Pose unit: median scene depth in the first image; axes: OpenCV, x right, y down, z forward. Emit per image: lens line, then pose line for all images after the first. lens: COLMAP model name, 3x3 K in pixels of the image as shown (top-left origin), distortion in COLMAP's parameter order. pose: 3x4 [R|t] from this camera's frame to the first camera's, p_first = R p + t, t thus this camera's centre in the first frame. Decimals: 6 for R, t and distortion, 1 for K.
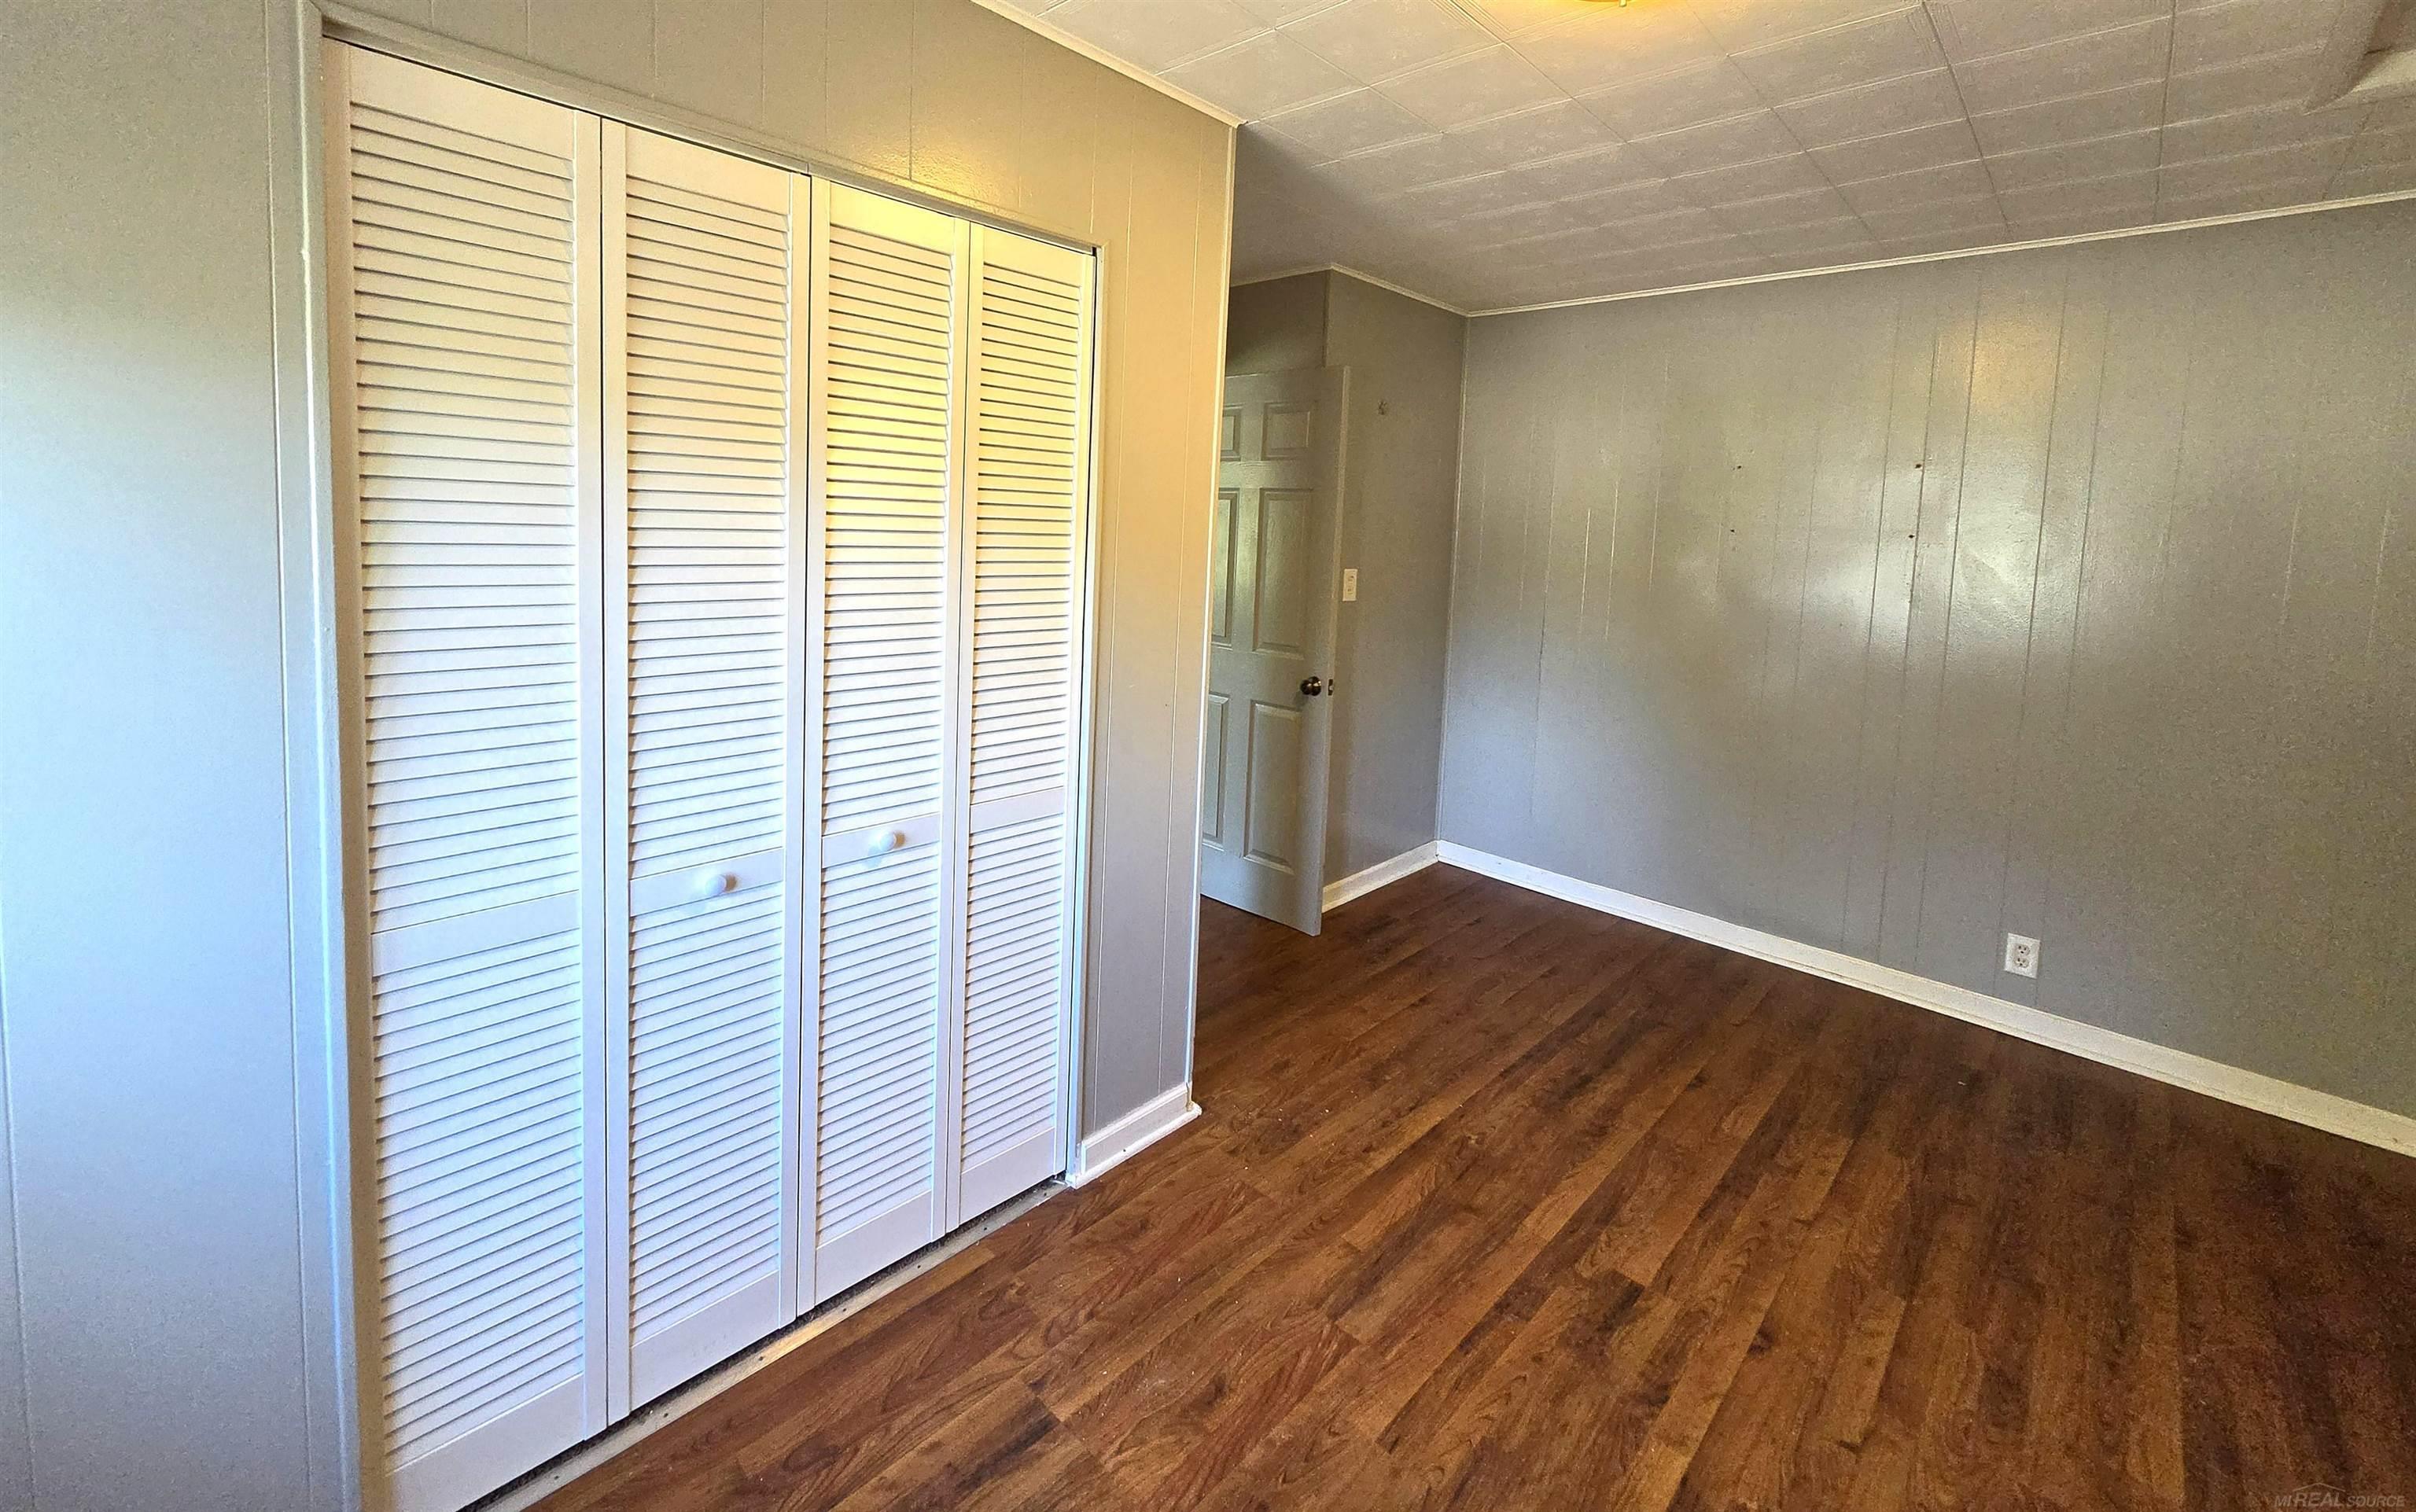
lens RADIAL K [[974.5, 0, 1206.2], [0, 974.5, 743.6], [0, 0, 1]] dist [0.000811, 0.000284]
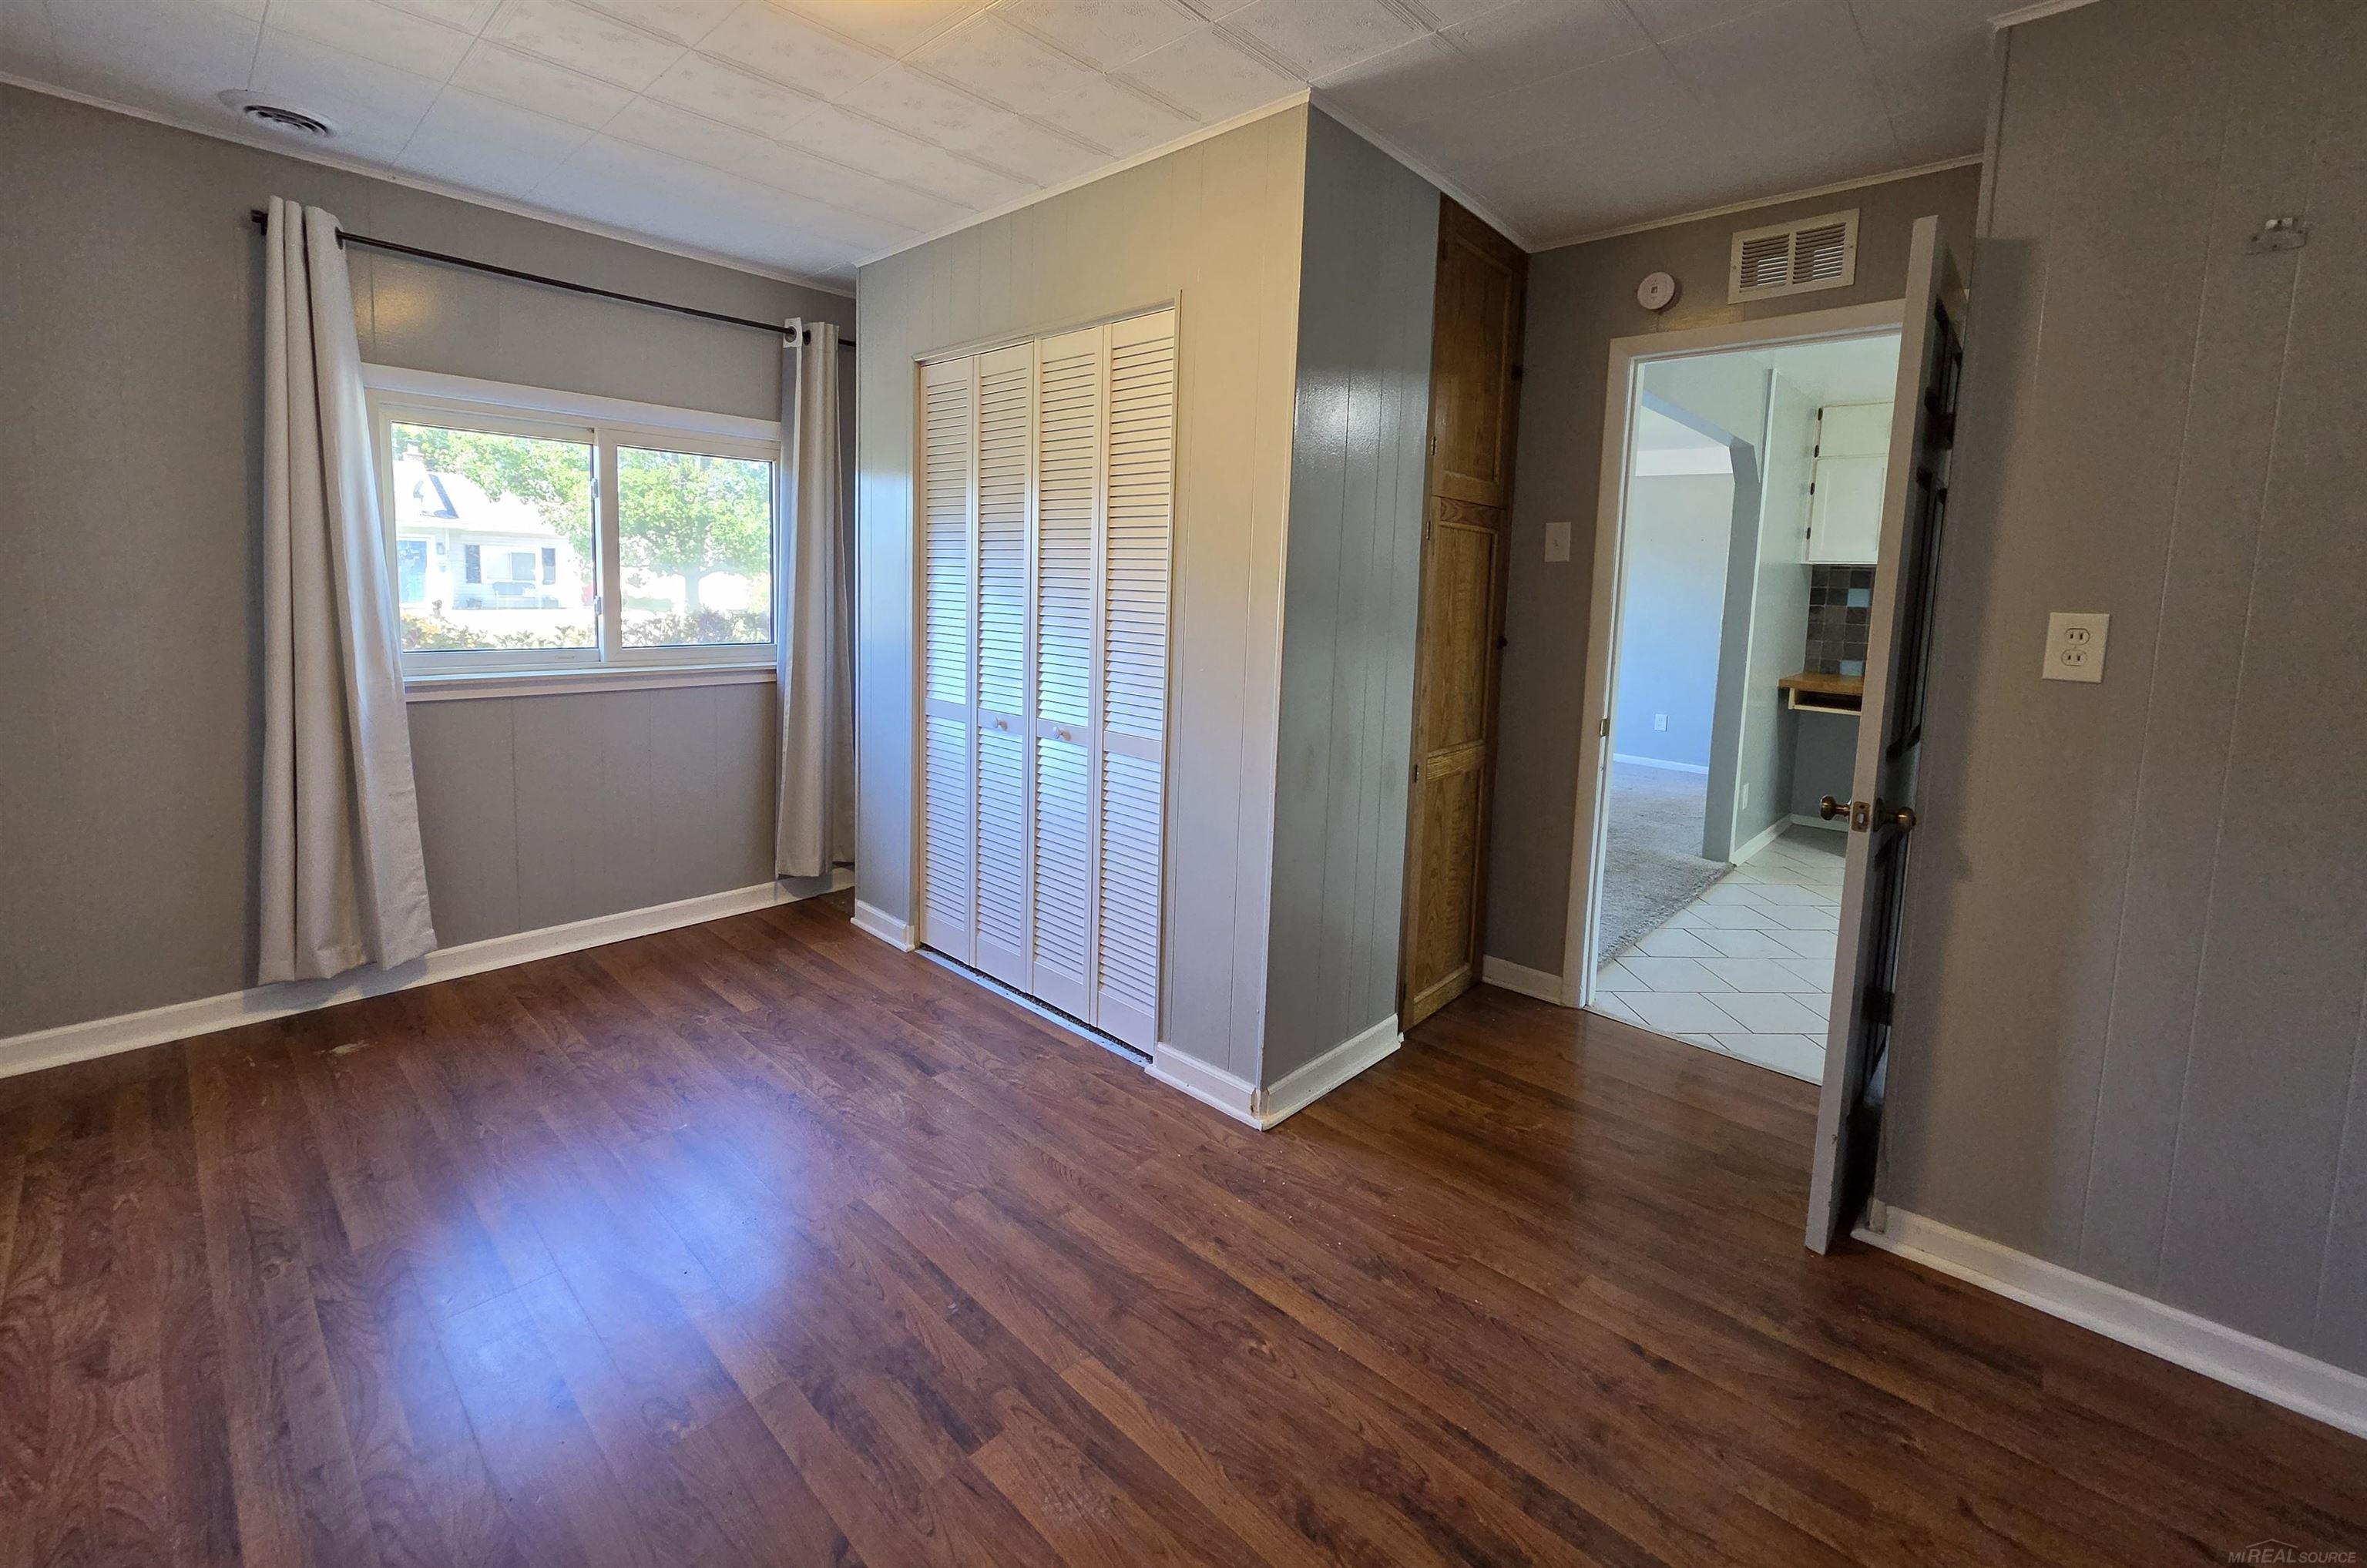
lens RADIAL K [[934.5, 0, 1181.4], [0, 934.5, 797.0], [0, 0, 1]] dist [-0.001826, -0.000069]
pose [[0.016832, 0.184471, -0.982694, 1.051246], [-0.254793, 0.951177, 0.174190, -0.099739], [0.966849, 0.247452, 0.063013, 0.964559]]
